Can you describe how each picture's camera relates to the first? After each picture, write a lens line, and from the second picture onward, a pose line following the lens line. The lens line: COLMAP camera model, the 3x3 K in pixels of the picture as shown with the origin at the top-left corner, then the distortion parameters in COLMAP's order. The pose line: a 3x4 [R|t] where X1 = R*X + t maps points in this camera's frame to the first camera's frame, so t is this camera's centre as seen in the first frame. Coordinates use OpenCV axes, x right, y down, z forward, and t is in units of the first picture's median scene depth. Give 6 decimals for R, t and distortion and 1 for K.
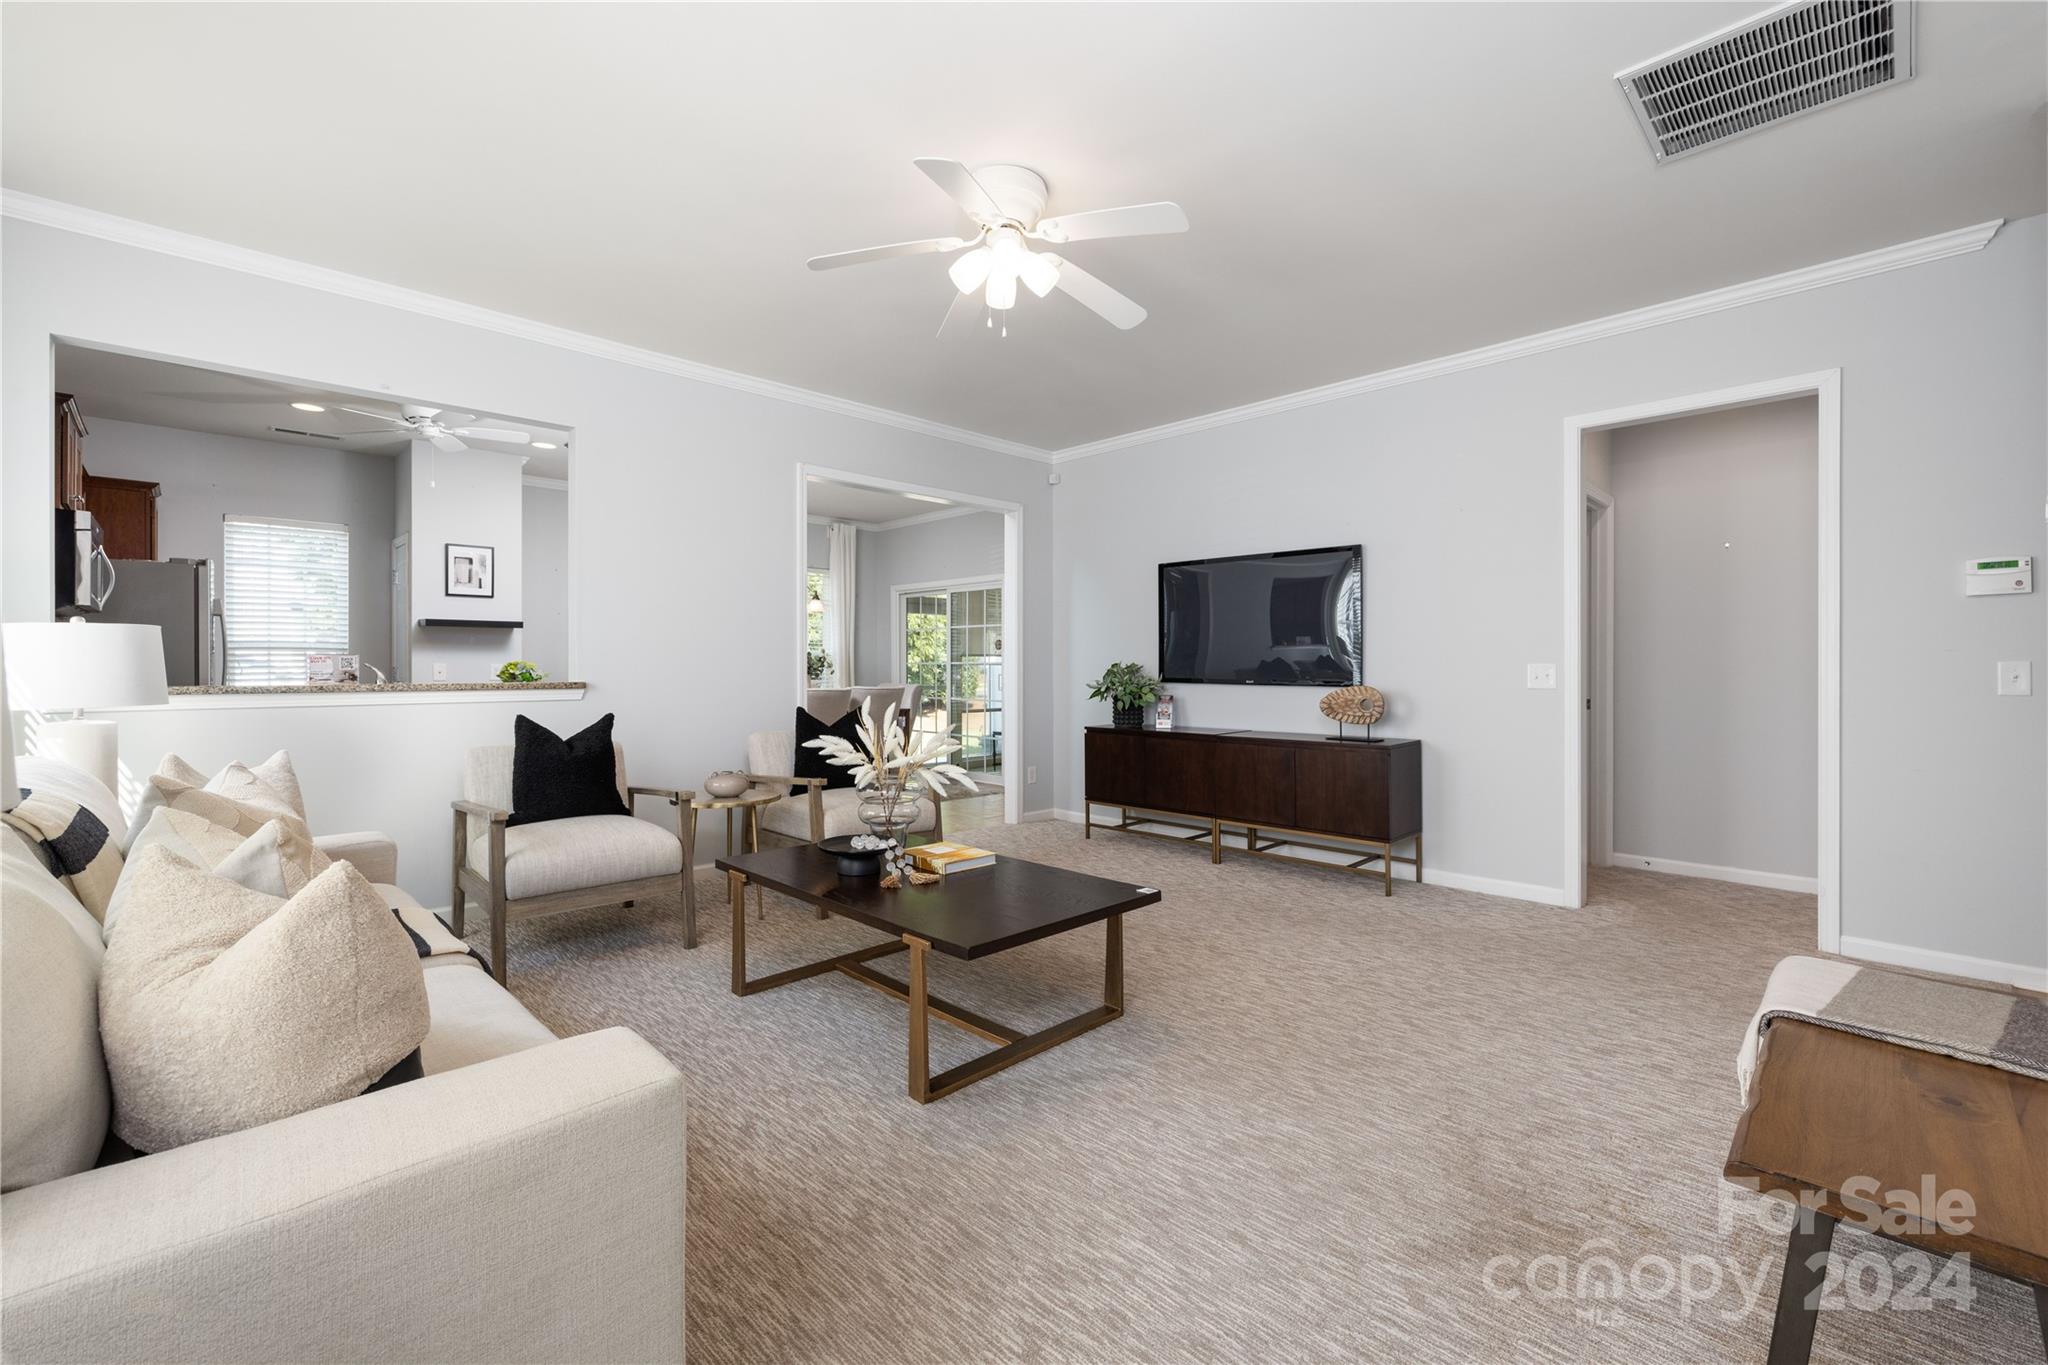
lens RADIAL K [[861.7, 0, 1029.6], [0, 861.7, 660.8], [0, 0, 1]] dist [-0.001541, 0.000404]
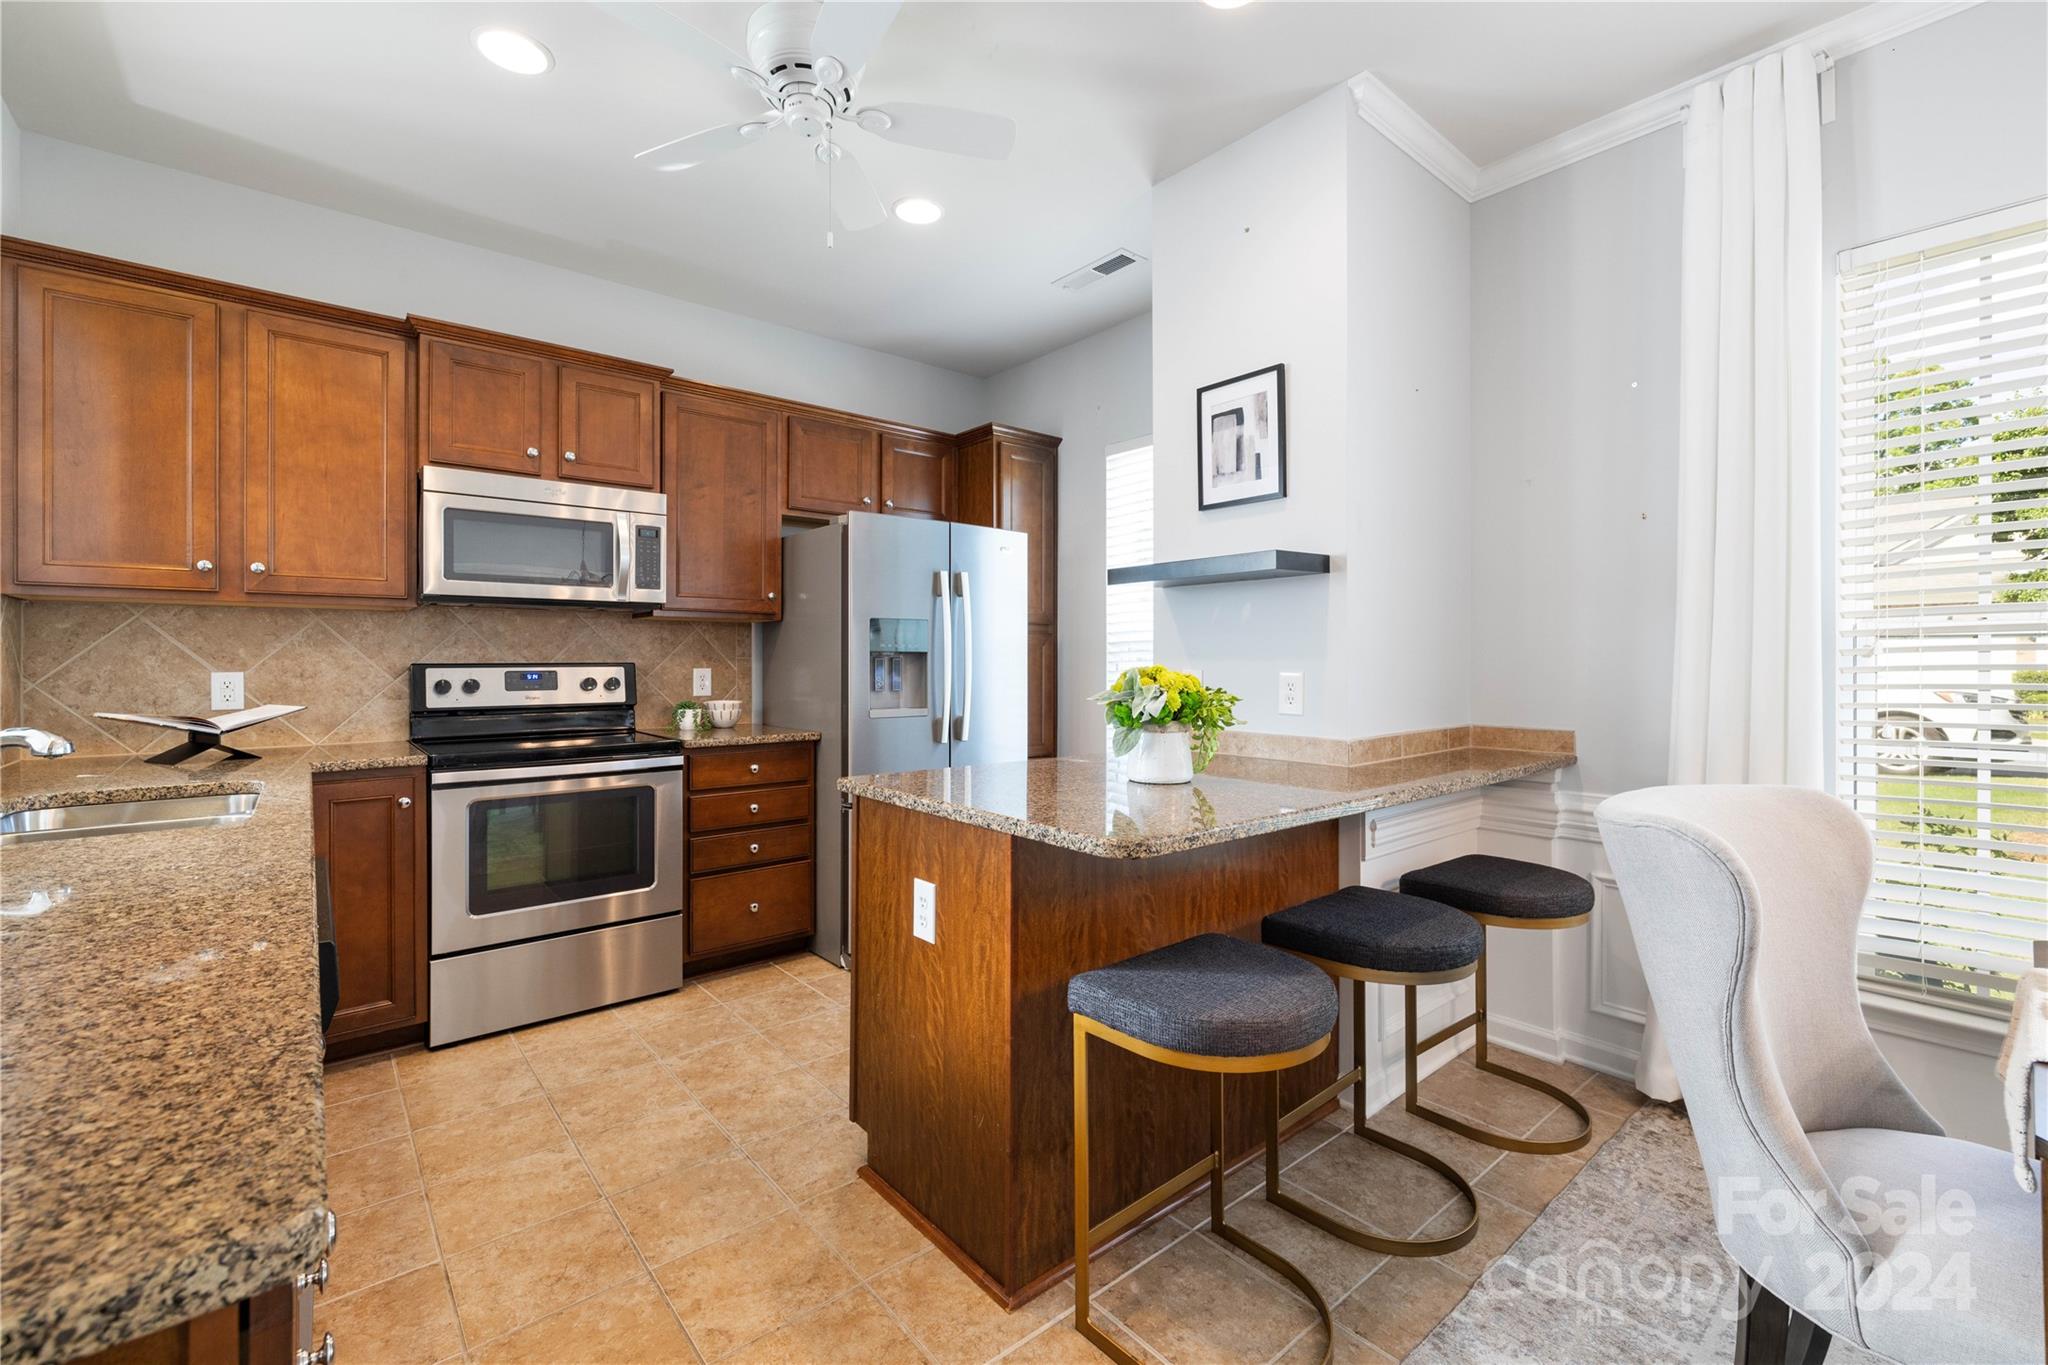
lens RADIAL K [[861.7, 0, 1029.6], [0, 861.7, 660.8], [0, 0, 1]] dist [-0.001541, 0.000404]
pose [[-0.065962, 0.001604, -0.997821, -0.291485], [0.004799, 0.999988, 0.001290, -0.002979], [0.997811, -0.004703, -0.065969, 1.120757]]
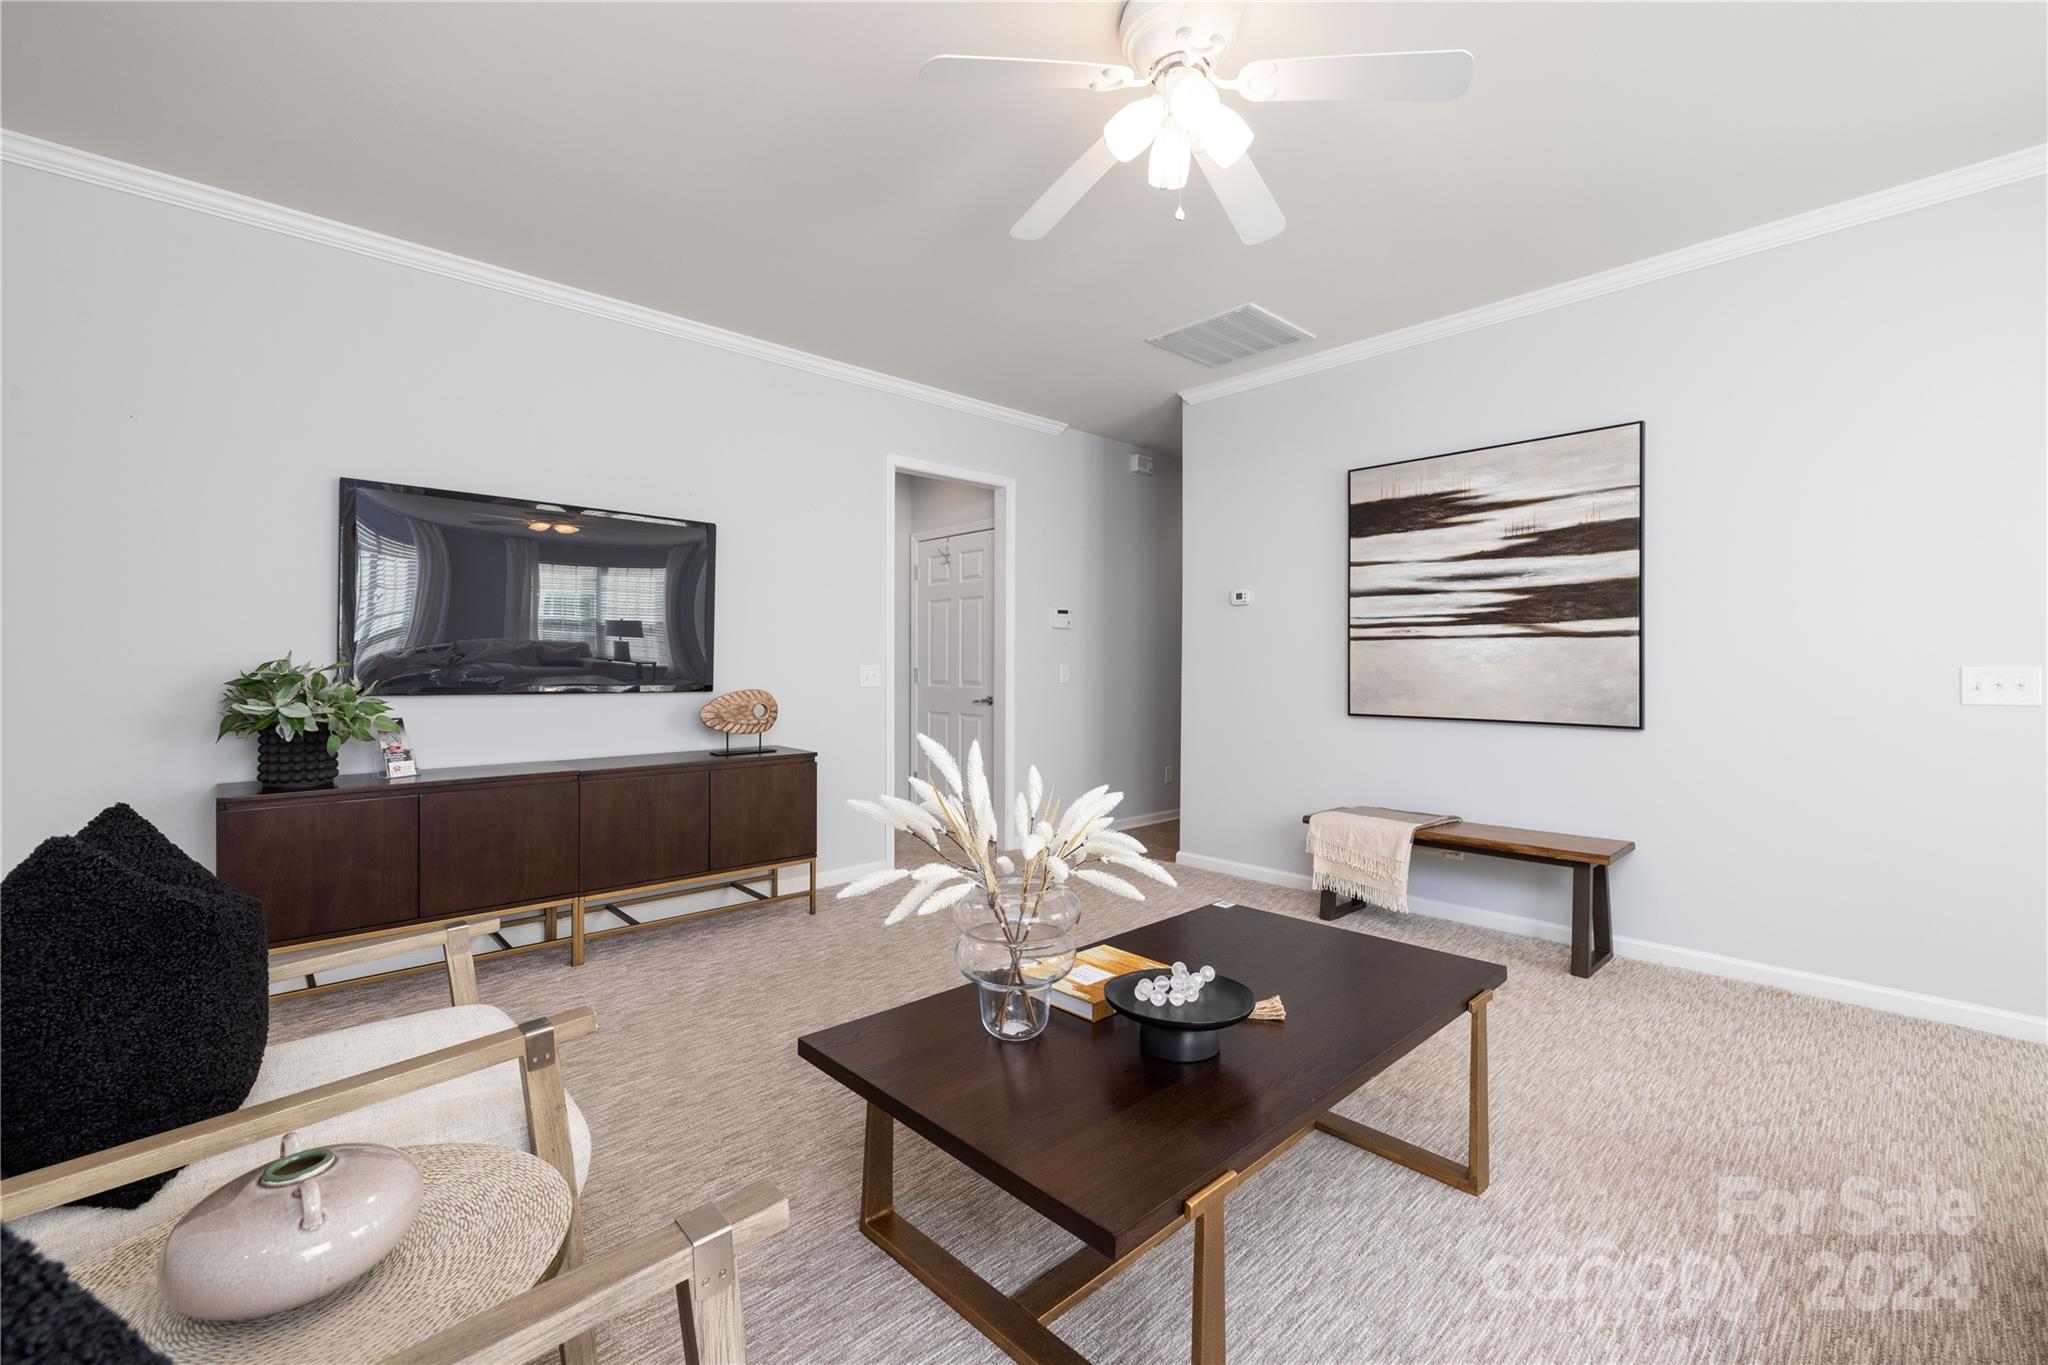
lens RADIAL K [[866.2, 0, 1030.3], [0, 866.2, 653.1], [0, 0, 1]] dist [-0.000003, 0.000318]
pose [[0.023524, 0.016901, 0.999580, -0.416988], [-0.005207, 0.999846, -0.016783, 0.004765], [-0.999710, -0.004810, 0.023609, 0.601355]]
